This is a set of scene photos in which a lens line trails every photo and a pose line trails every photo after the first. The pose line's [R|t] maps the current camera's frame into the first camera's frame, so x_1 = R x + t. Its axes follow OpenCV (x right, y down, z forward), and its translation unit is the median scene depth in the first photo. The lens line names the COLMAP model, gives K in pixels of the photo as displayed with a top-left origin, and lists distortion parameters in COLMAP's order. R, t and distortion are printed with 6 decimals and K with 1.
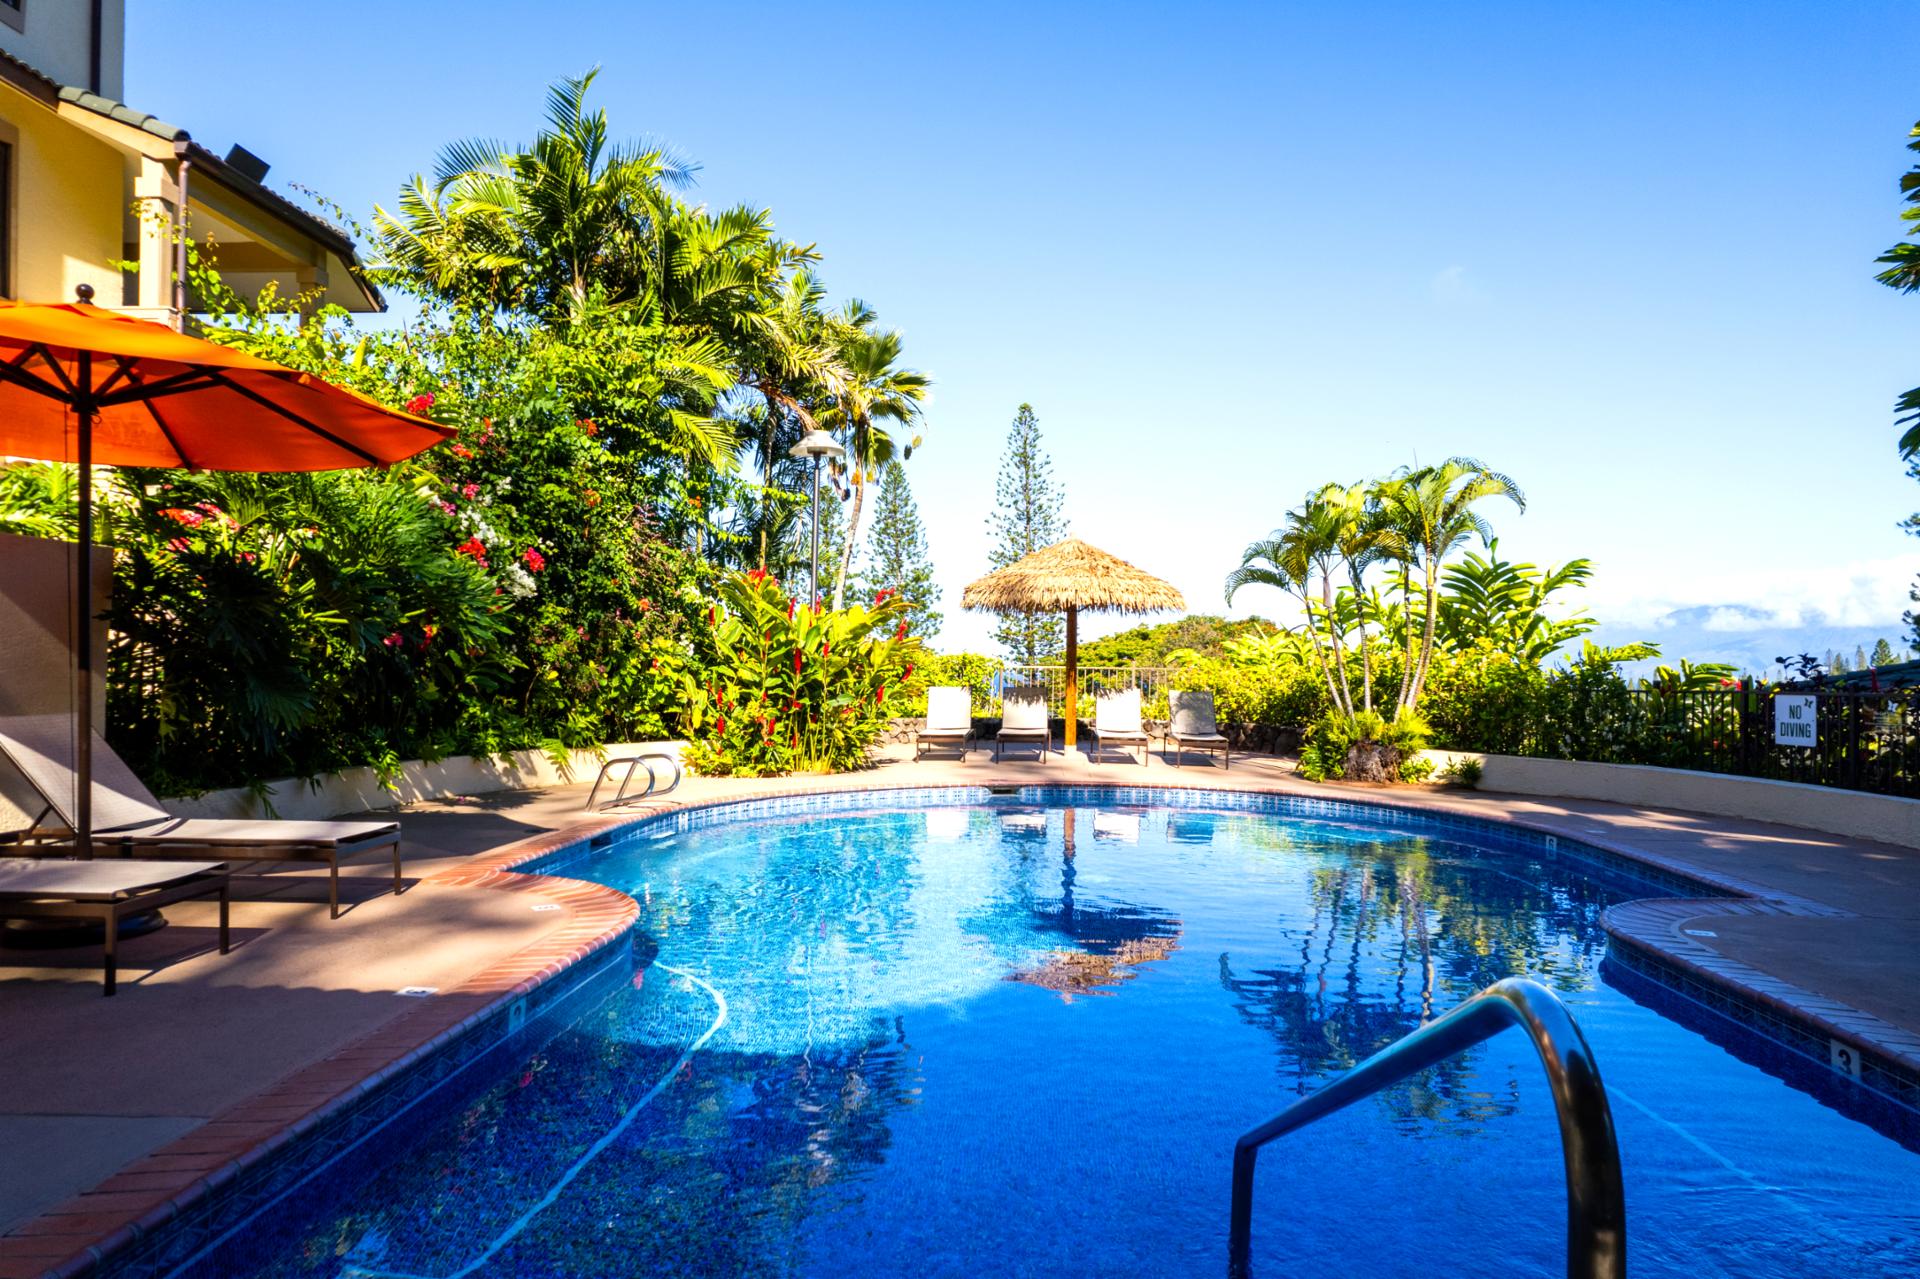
lens RADIAL K [[1212.0, 0, 971.8], [0, 1212.0, 651.0], [0, 0, 1]] dist [-0.076392, 0.065166]
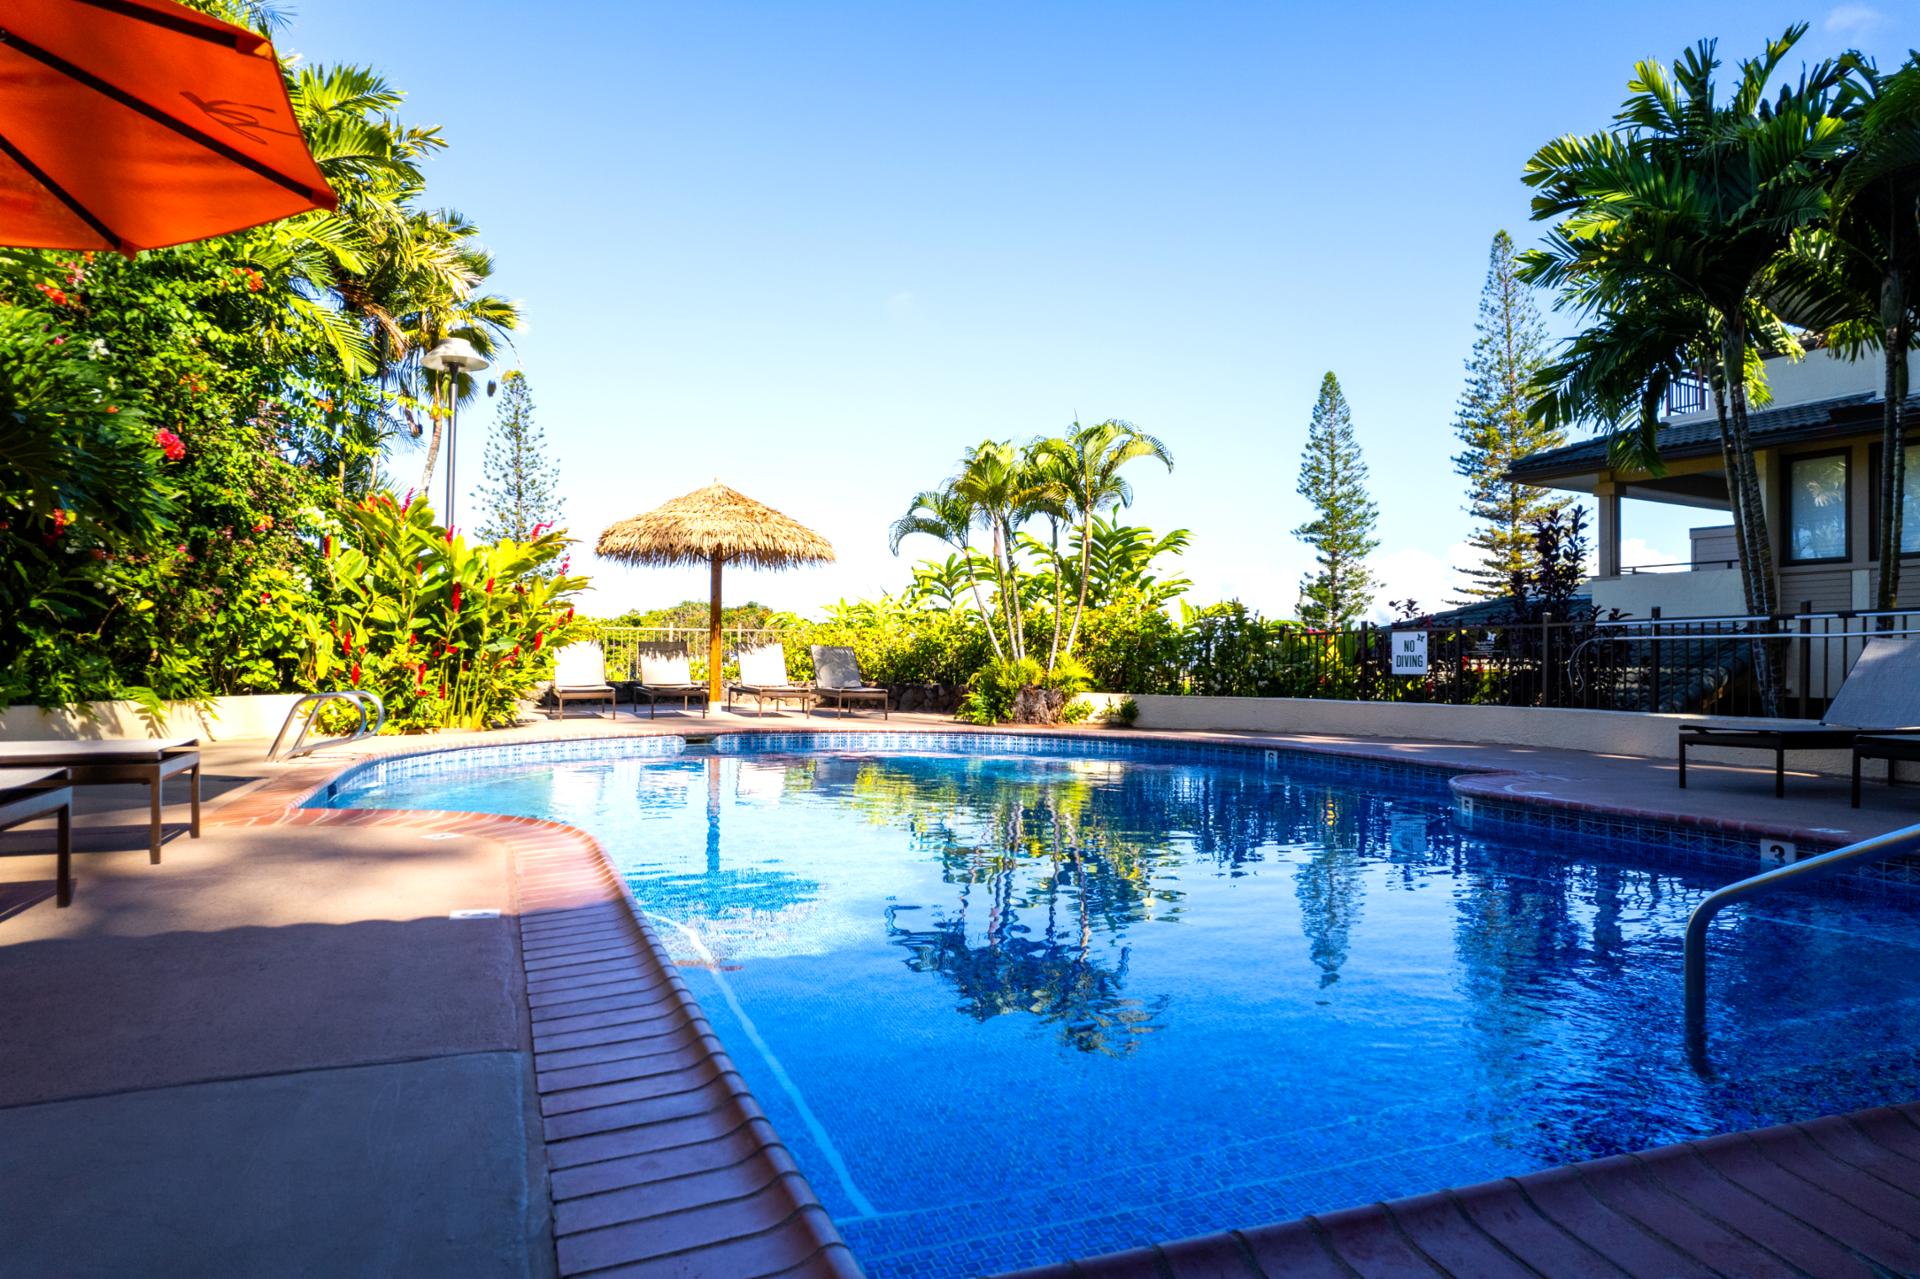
lens RADIAL K [[1212.0, 0, 971.8], [0, 1212.0, 651.0], [0, 0, 1]] dist [-0.076392, 0.065166]
pose [[0.910092, -0.000773, 0.414407, -0.159229], [-0.002484, 0.999970, 0.007321, 0.038234], [-0.414400, -0.007693, 0.910062, 0.067091]]
